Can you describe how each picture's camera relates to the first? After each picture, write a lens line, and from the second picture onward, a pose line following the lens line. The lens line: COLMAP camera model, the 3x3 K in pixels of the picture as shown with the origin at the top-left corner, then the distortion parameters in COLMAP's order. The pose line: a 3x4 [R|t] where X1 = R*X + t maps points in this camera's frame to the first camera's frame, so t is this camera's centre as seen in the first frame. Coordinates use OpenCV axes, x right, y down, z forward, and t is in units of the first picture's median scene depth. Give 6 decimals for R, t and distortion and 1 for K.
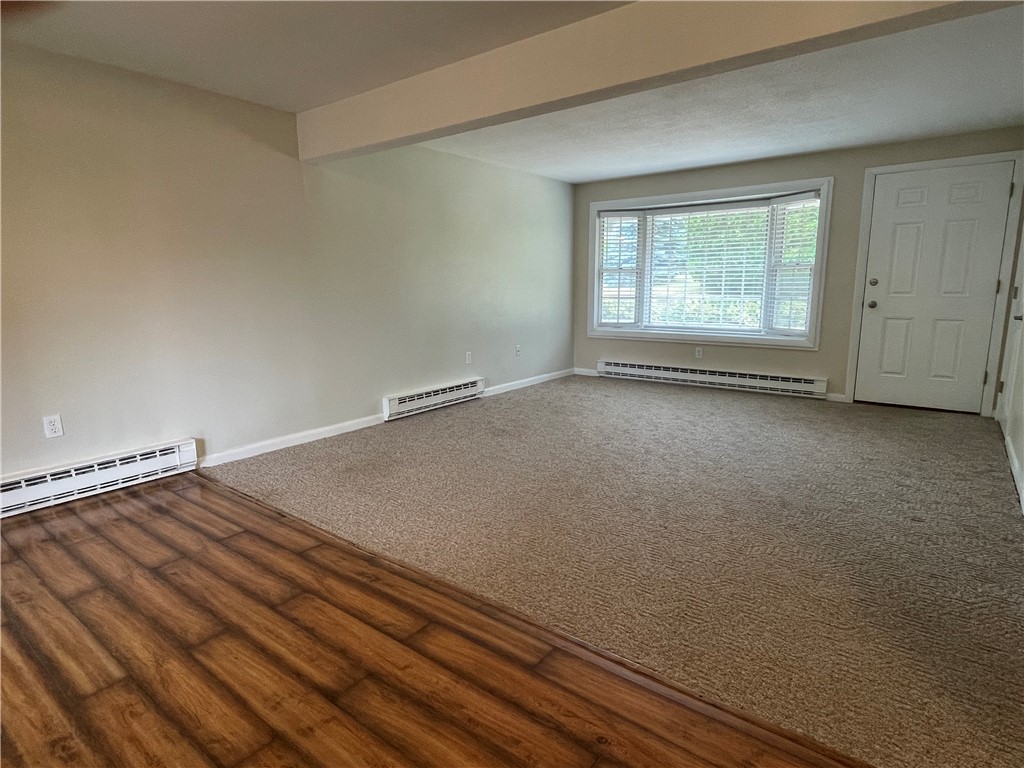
lens RADIAL K [[559.8, 0, 512.0], [0, 559.8, 384.0], [0, 0, 1]] dist [-0.001634, -0.000443]
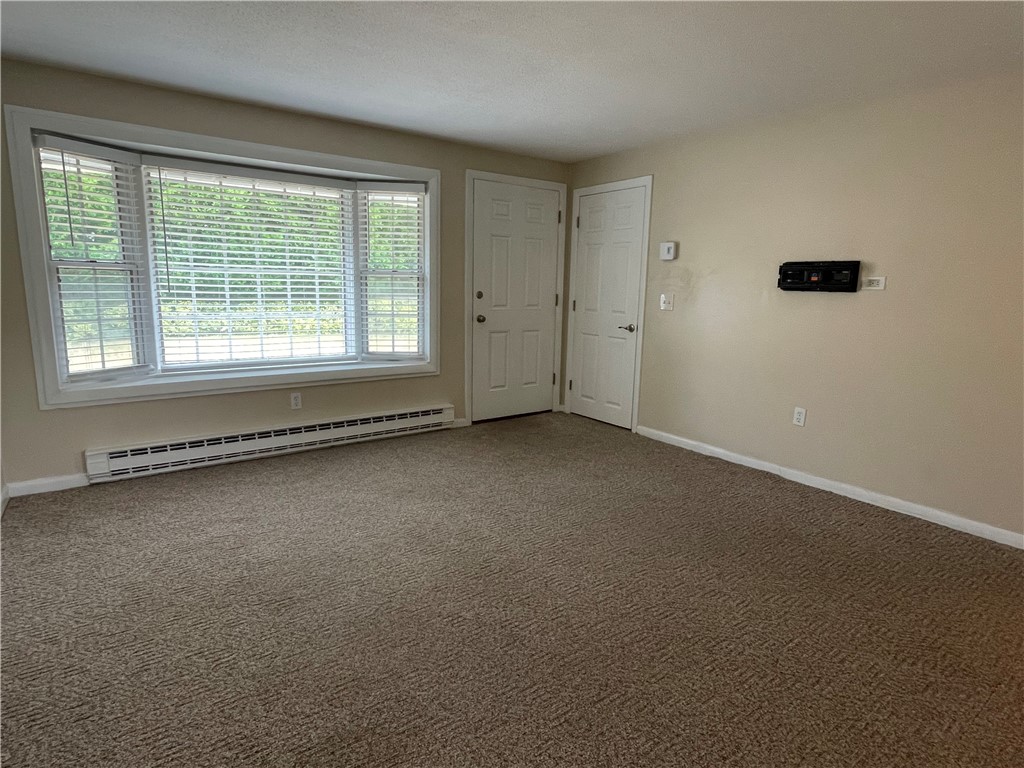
lens RADIAL K [[550.8, 0, 507.9], [0, 550.8, 380.5], [0, 0, 1]] dist [-0.004851, 0.000538]
pose [[0.290120, -0.143841, 0.946118, -0.165966], [0.153736, 0.982804, 0.102277, -0.091355], [-0.944561, 0.115780, 0.307245, 0.491713]]
